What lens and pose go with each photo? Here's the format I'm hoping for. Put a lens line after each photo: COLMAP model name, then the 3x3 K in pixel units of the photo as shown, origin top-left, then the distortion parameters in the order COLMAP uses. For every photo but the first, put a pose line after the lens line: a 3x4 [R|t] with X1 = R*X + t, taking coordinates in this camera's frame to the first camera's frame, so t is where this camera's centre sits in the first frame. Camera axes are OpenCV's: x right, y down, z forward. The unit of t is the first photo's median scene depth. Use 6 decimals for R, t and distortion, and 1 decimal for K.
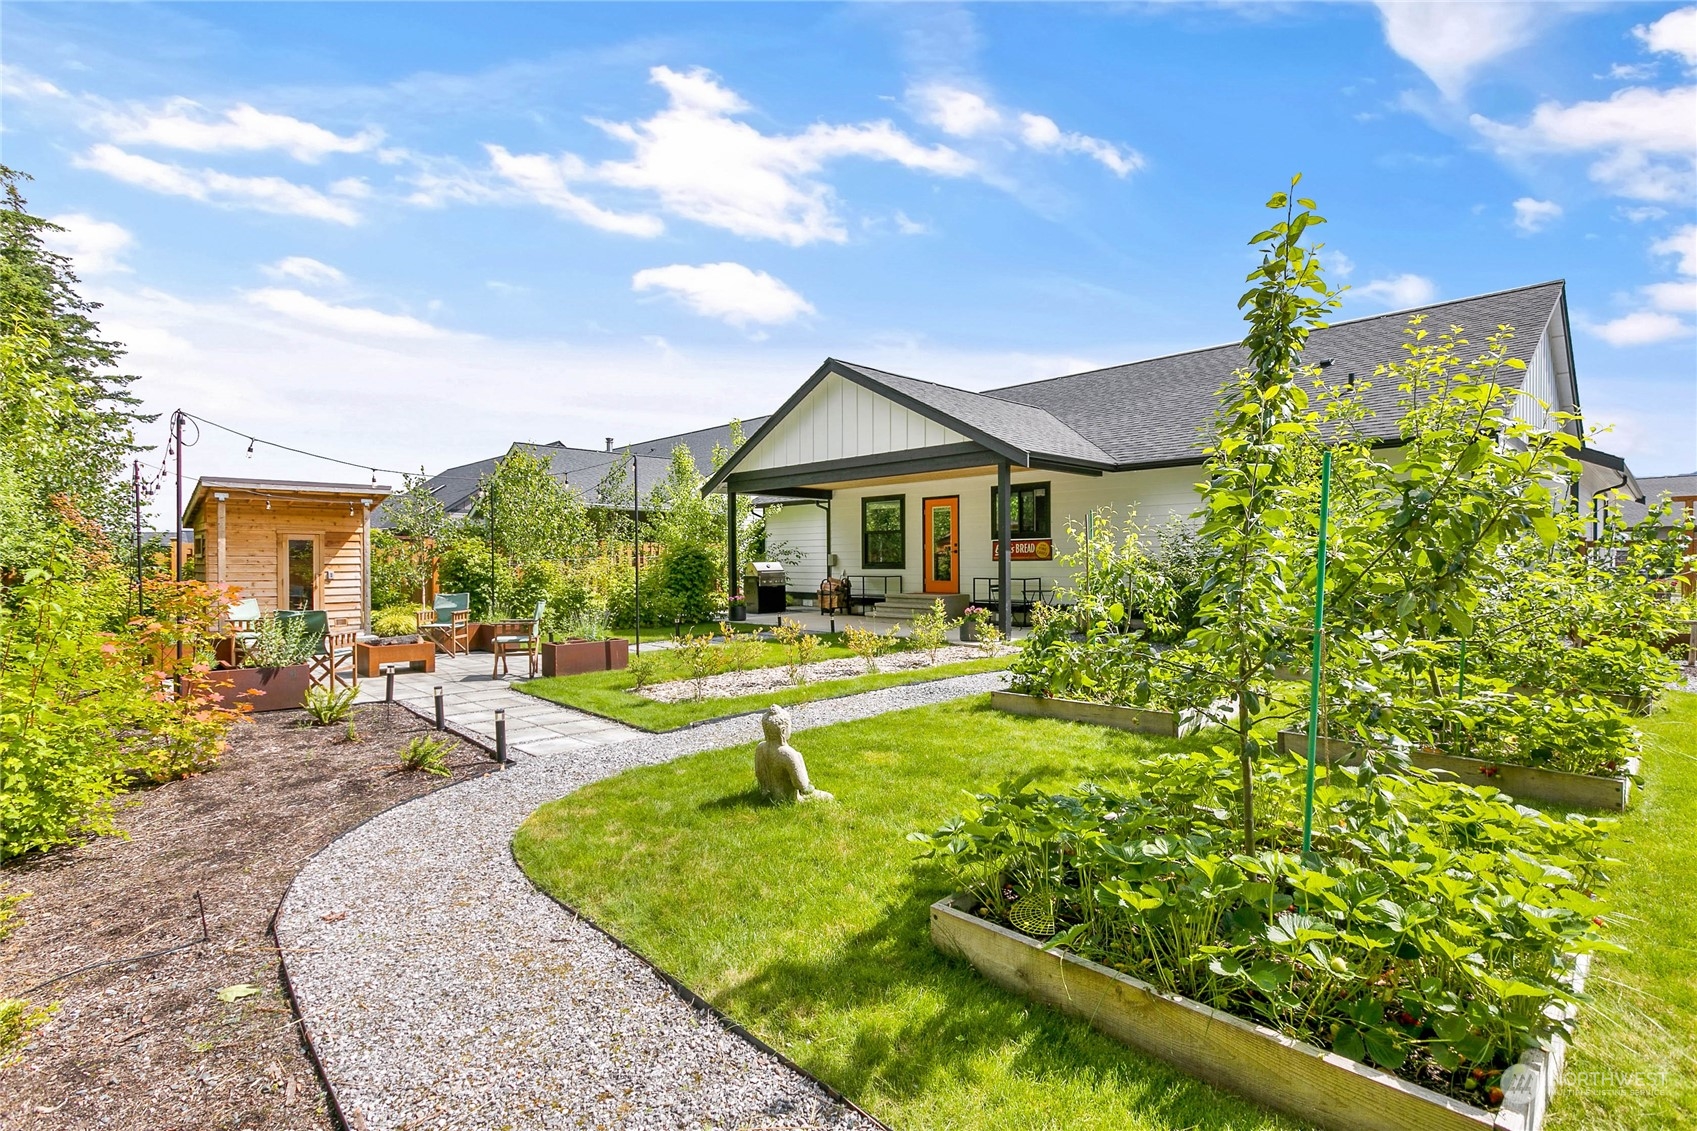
lens RADIAL K [[801.1, 0, 848.5], [0, 801.1, 565.5], [0, 0, 1]] dist [-0.001459, -0.000317]
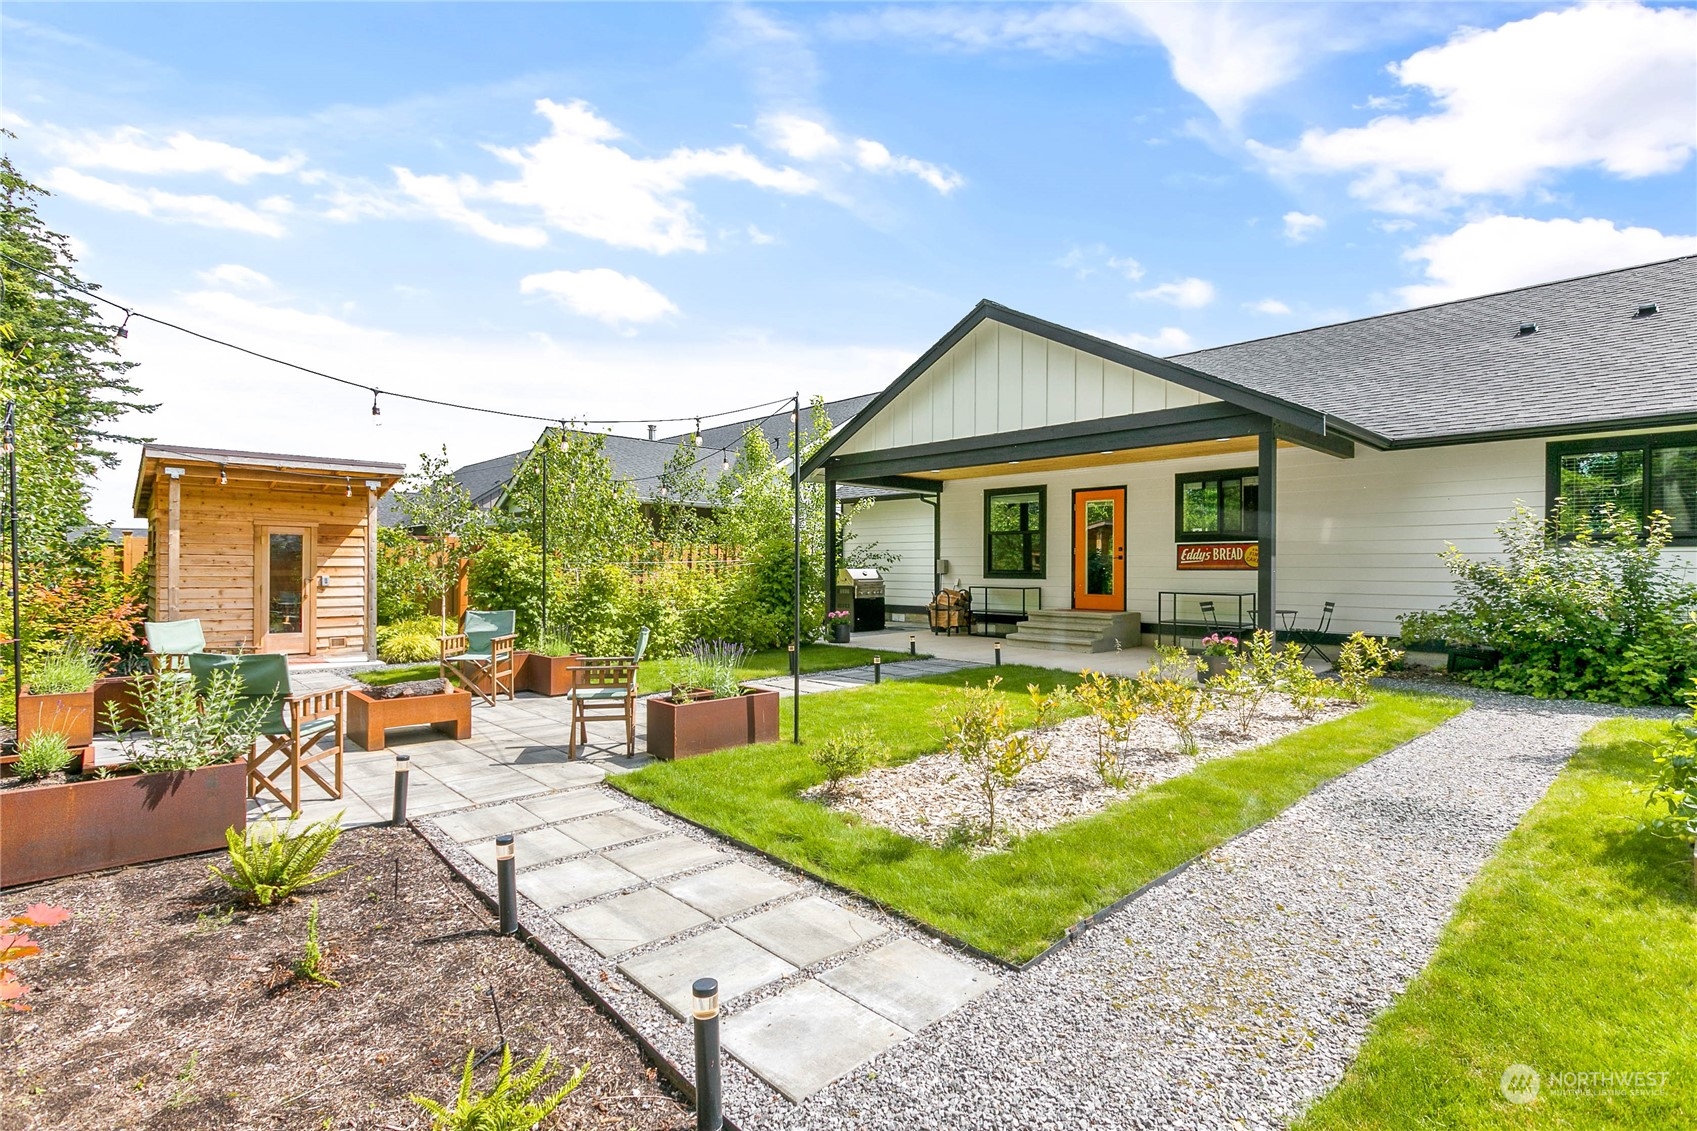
lens RADIAL K [[801.1, 0, 848.5], [0, 801.1, 565.5], [0, 0, 1]] dist [-0.001459, -0.000317]
pose [[0.999895, 0.009045, -0.011299, -0.132556], [-0.009129, 0.999931, -0.007381, -0.001445], [0.011232, 0.007483, 0.999909, 0.230537]]
